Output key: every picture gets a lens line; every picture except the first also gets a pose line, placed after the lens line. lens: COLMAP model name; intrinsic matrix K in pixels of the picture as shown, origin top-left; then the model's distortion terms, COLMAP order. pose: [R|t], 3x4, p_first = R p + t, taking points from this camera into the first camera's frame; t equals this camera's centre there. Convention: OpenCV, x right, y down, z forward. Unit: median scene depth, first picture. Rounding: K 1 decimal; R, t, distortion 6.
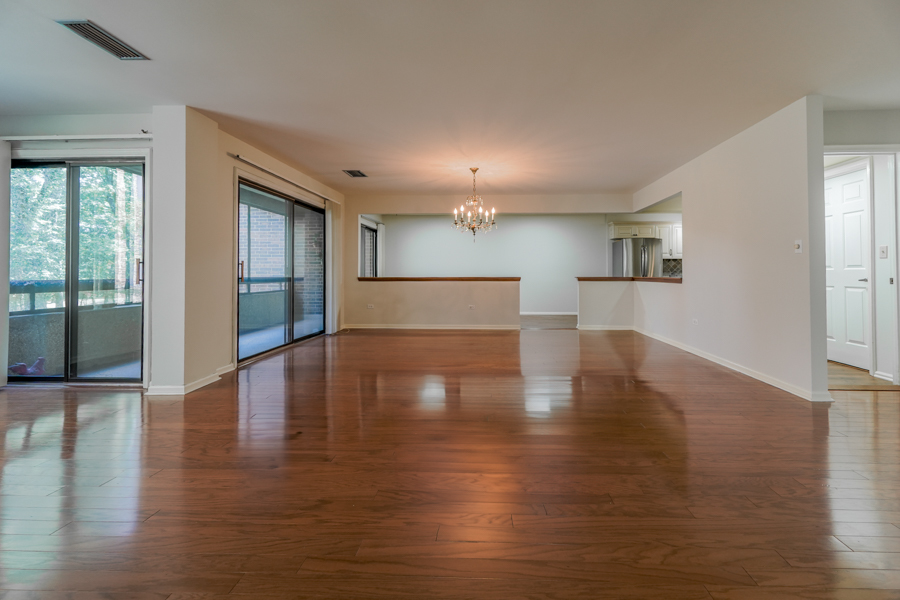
lens RADIAL K [[383.6, 0, 476.2], [0, 383.6, 270.8], [0, 0, 1]] dist [0.010169, 0.000201]
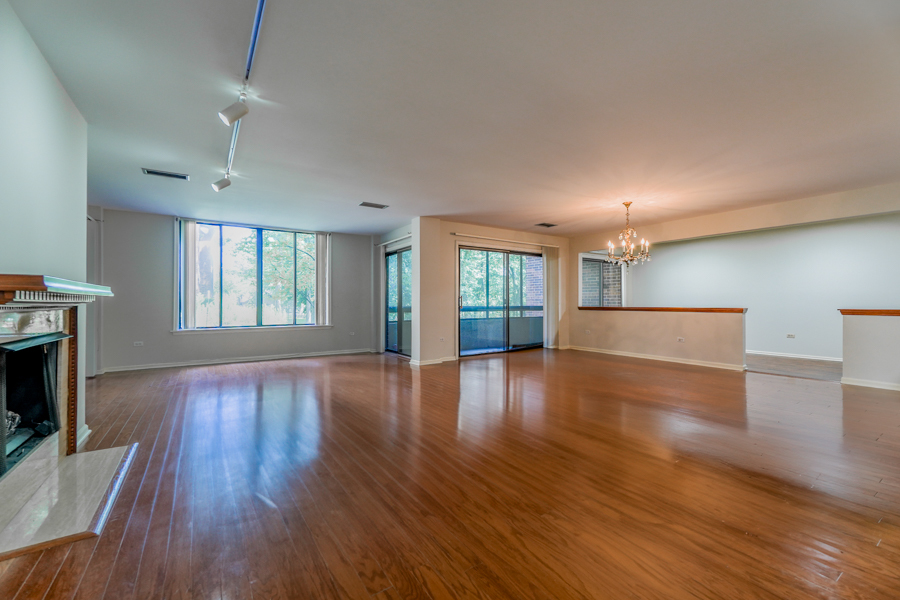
lens RADIAL K [[383.6, 0, 452.2], [0, 383.6, 300.8], [0, 0, 1]] dist [0.010169, 0.000201]
pose [[0.584515, -0.002897, -0.811378, 0.424170], [0.004220, 0.999991, -0.000530, -0.002184], [0.811372, -0.003114, 0.584522, 0.002934]]
